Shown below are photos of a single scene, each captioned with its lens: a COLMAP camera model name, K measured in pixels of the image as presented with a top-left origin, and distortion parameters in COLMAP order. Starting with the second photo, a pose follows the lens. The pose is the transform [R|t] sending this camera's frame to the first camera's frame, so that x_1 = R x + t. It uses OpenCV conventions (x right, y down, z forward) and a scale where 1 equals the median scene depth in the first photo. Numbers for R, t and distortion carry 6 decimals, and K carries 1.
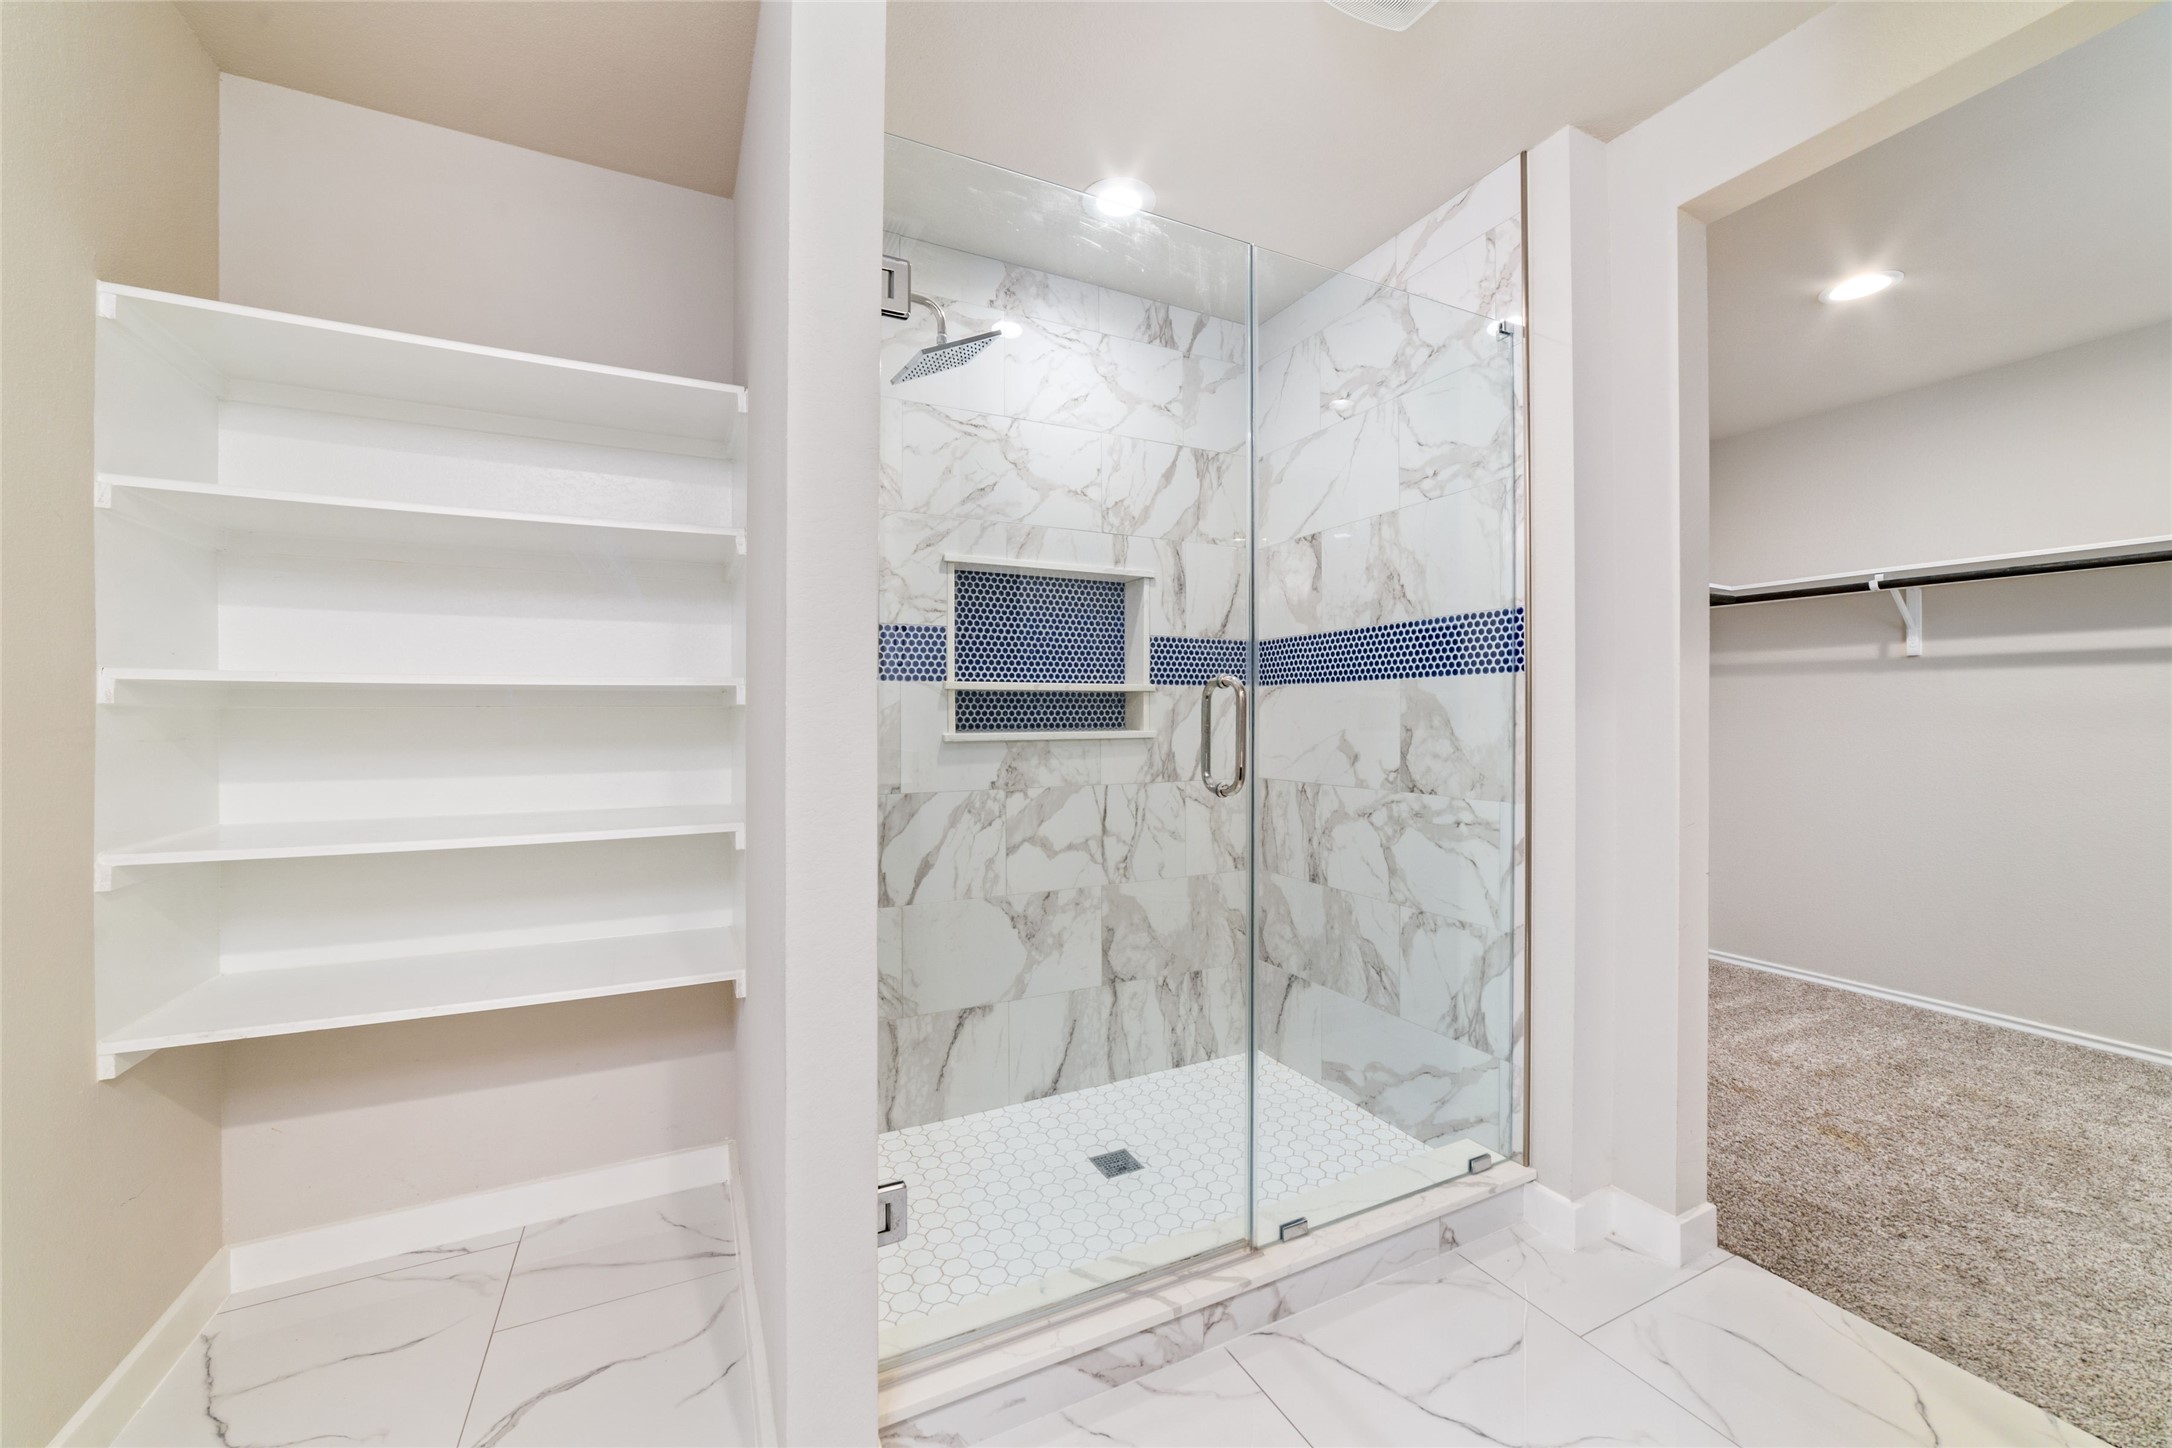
lens RADIAL K [[827.0, 0, 1080.7], [0, 827.0, 717.3], [0, 0, 1]] dist [-0.007560, -0.000341]
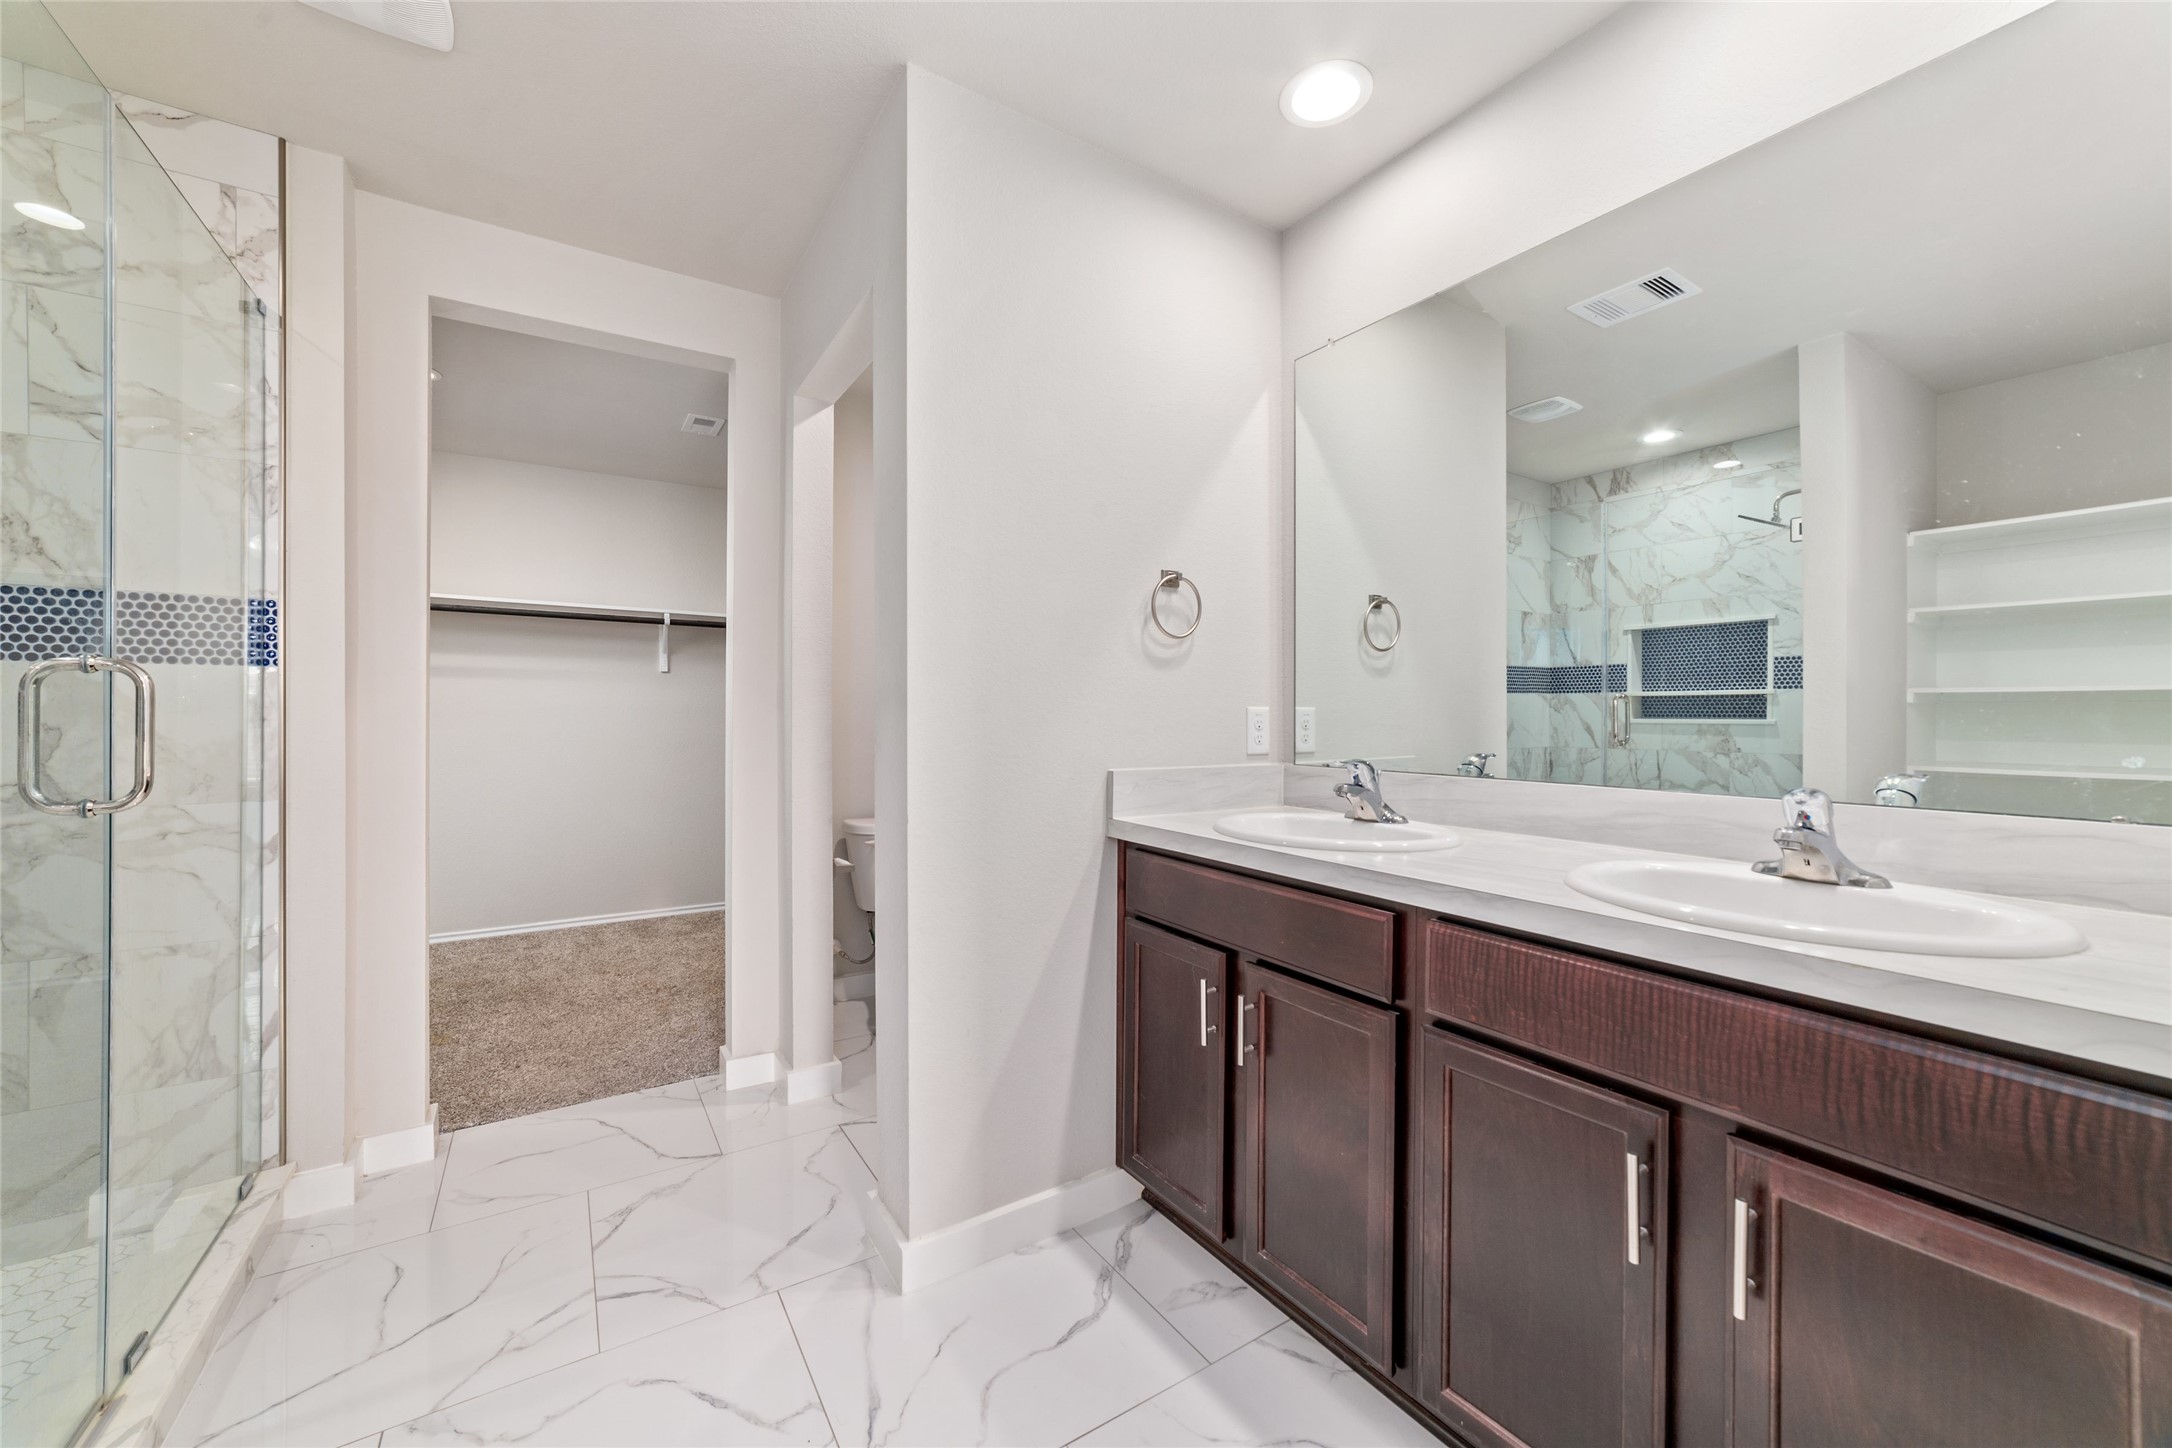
lens RADIAL K [[827.0, 0, 1080.7], [0, 827.0, 717.3], [0, 0, 1]] dist [-0.007560, -0.000341]
pose [[-0.132562, 0.003433, 0.991169, -0.559263], [0.003003, 0.999991, -0.003062, 0.012170], [-0.991170, 0.002571, -0.132571, 0.175495]]
